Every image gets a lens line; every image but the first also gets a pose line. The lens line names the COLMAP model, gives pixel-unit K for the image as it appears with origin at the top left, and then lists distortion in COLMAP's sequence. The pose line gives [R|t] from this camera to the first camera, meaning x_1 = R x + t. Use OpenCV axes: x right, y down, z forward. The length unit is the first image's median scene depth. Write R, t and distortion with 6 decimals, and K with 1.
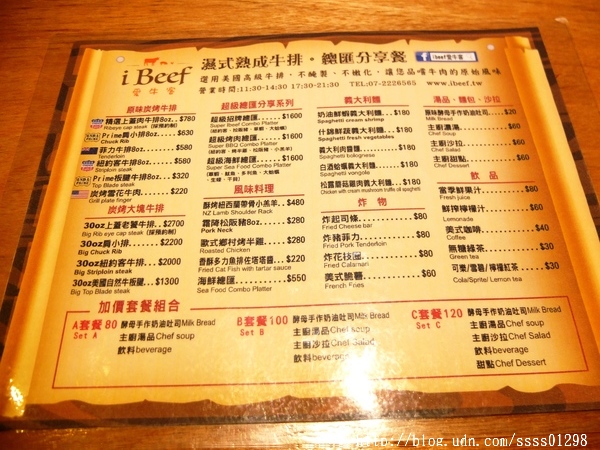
lens RADIAL K [[482.8, 0, 301.7], [0, 482.8, 225.4], [0, 0, 1]] dist [-0.078220, 0.054390]
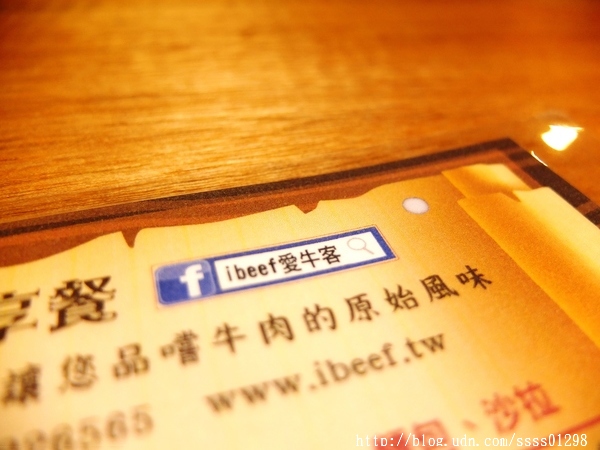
lens RADIAL K [[482.8, 0, 300.3], [0, 482.8, 222.8], [0, 0, 1]] dist [-0.078220, 0.054390]
pose [[0.954928, -0.161128, 0.249300, 0.300512], [0.250852, 0.887065, -0.387543, -0.319168], [-0.158701, 0.432613, 0.887502, 0.893773]]
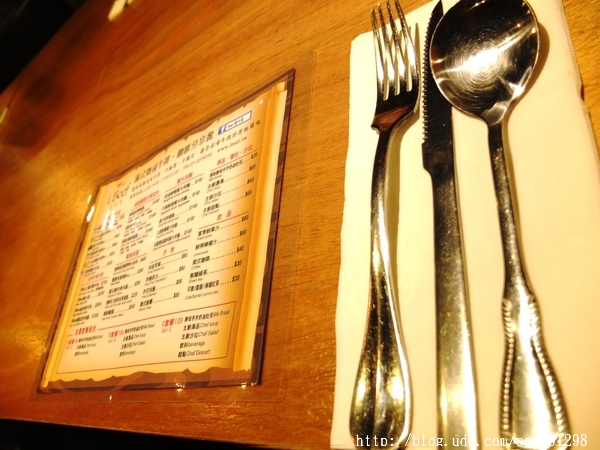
lens RADIAL K [[482.8, 0, 300.8], [0, 482.8, 224.1], [0, 0, 1]] dist [-0.078220, 0.054390]
pose [[0.758645, -0.209914, -0.616760, 1.435108], [0.193686, 0.976538, -0.094120, 0.093018], [0.622047, -0.048054, 0.781504, 0.074291]]
